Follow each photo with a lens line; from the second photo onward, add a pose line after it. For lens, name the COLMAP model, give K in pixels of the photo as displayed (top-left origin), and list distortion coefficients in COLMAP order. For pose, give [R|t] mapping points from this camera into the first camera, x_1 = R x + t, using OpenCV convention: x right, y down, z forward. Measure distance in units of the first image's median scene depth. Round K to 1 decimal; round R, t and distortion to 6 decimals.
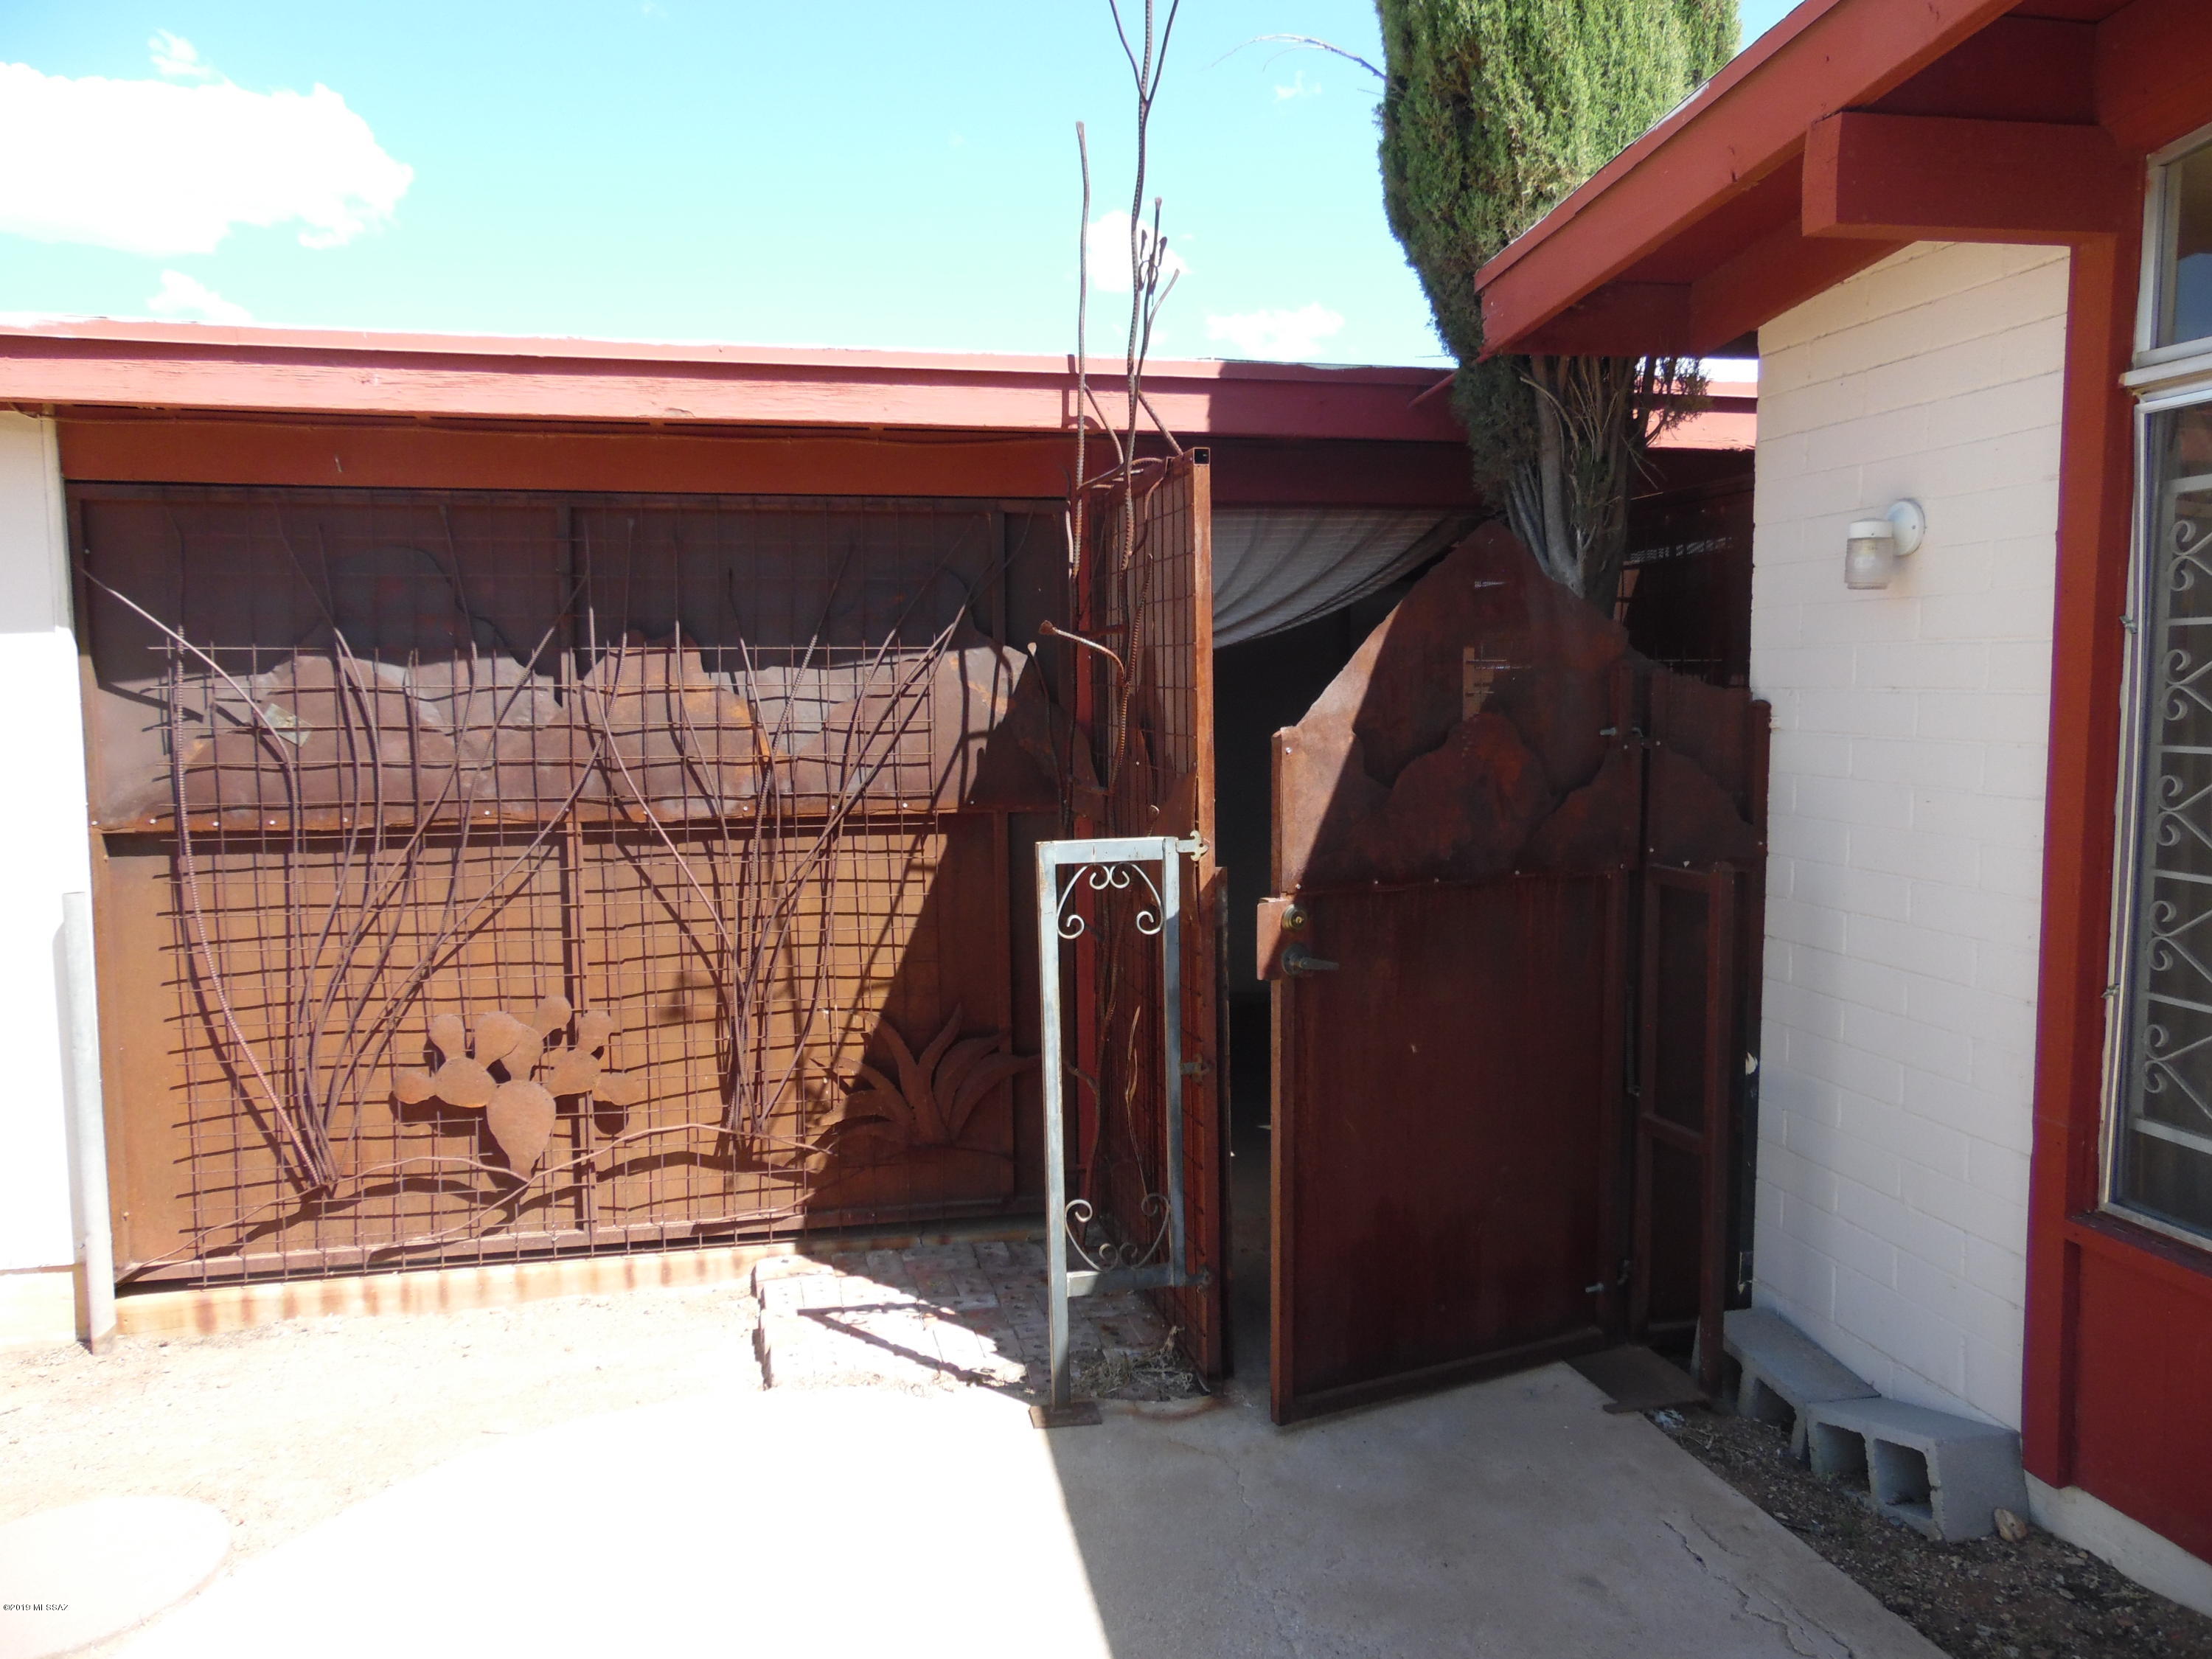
lens RADIAL K [[1660.3, 0, 1104.7], [0, 1660.3, 821.1], [0, 0, 1]] dist [-0.024020, 0.057038]
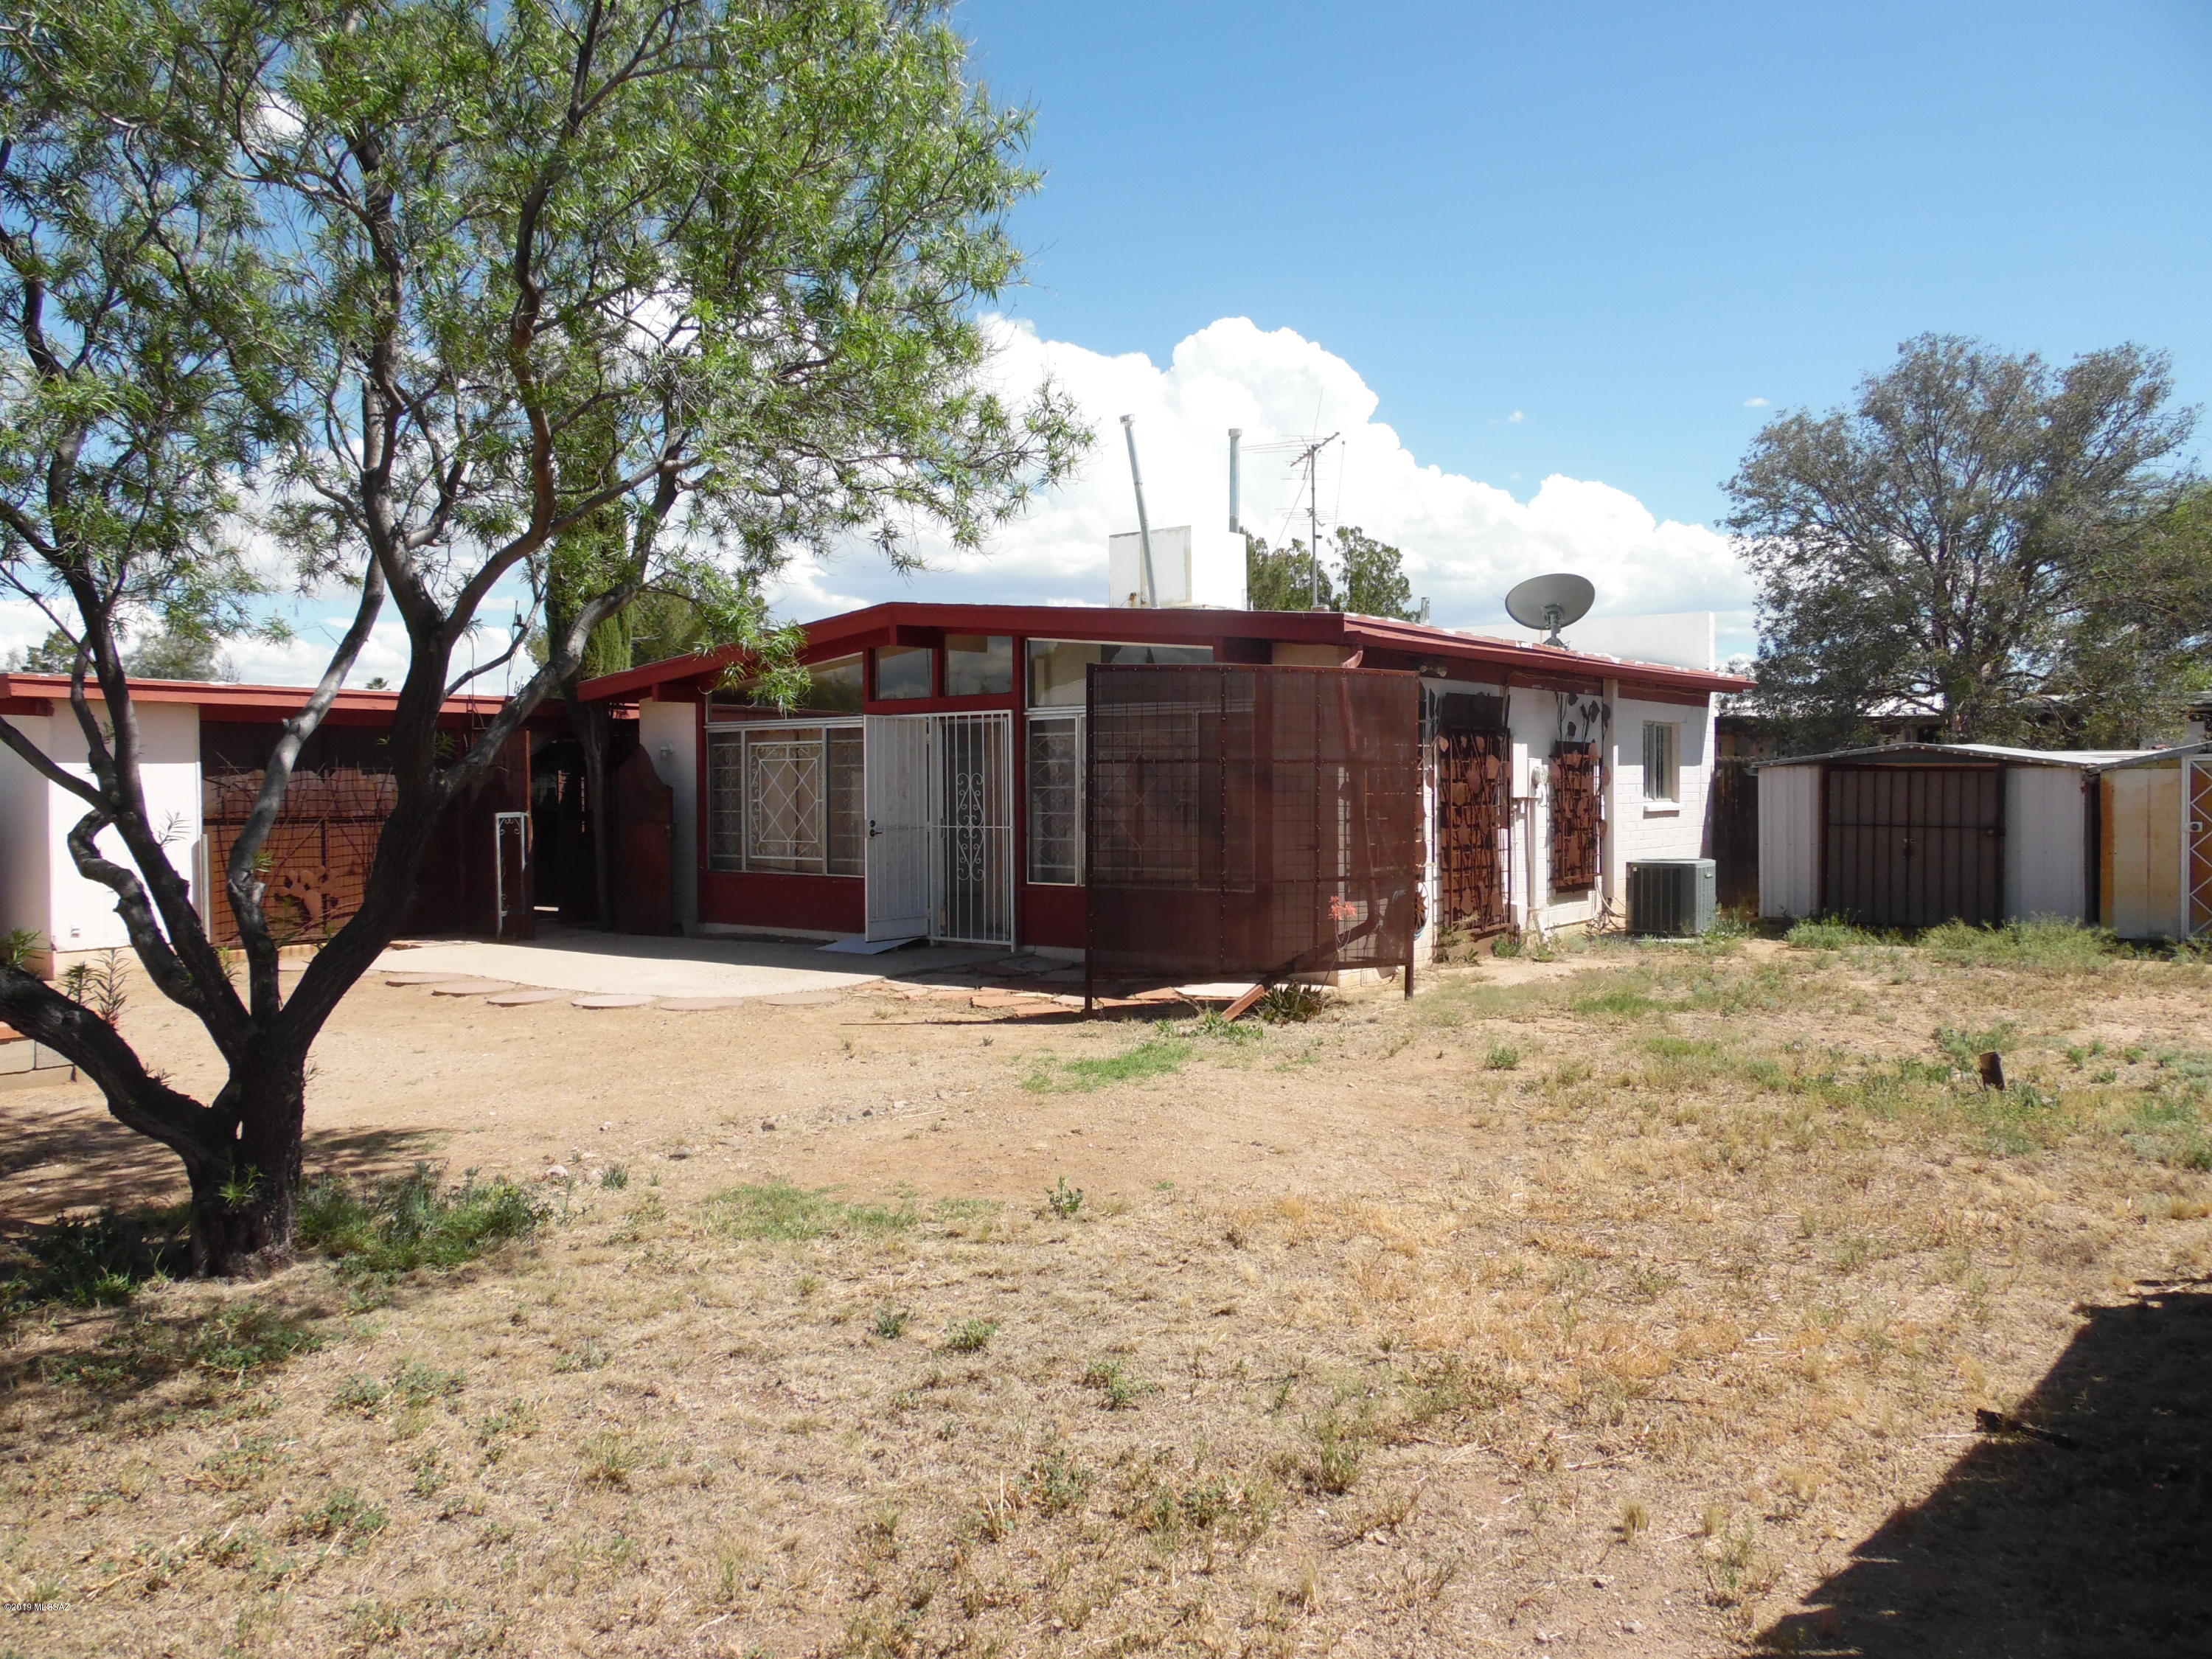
lens RADIAL K [[1660.3, 0, 1104.7], [0, 1660.3, 821.1], [0, 0, 1]] dist [-0.024020, 0.057038]
pose [[0.789753, -0.008567, 0.613365, -1.198010], [0.049835, 0.997493, -0.050235, 0.275394], [-0.611397, 0.070240, 0.788200, -2.866522]]
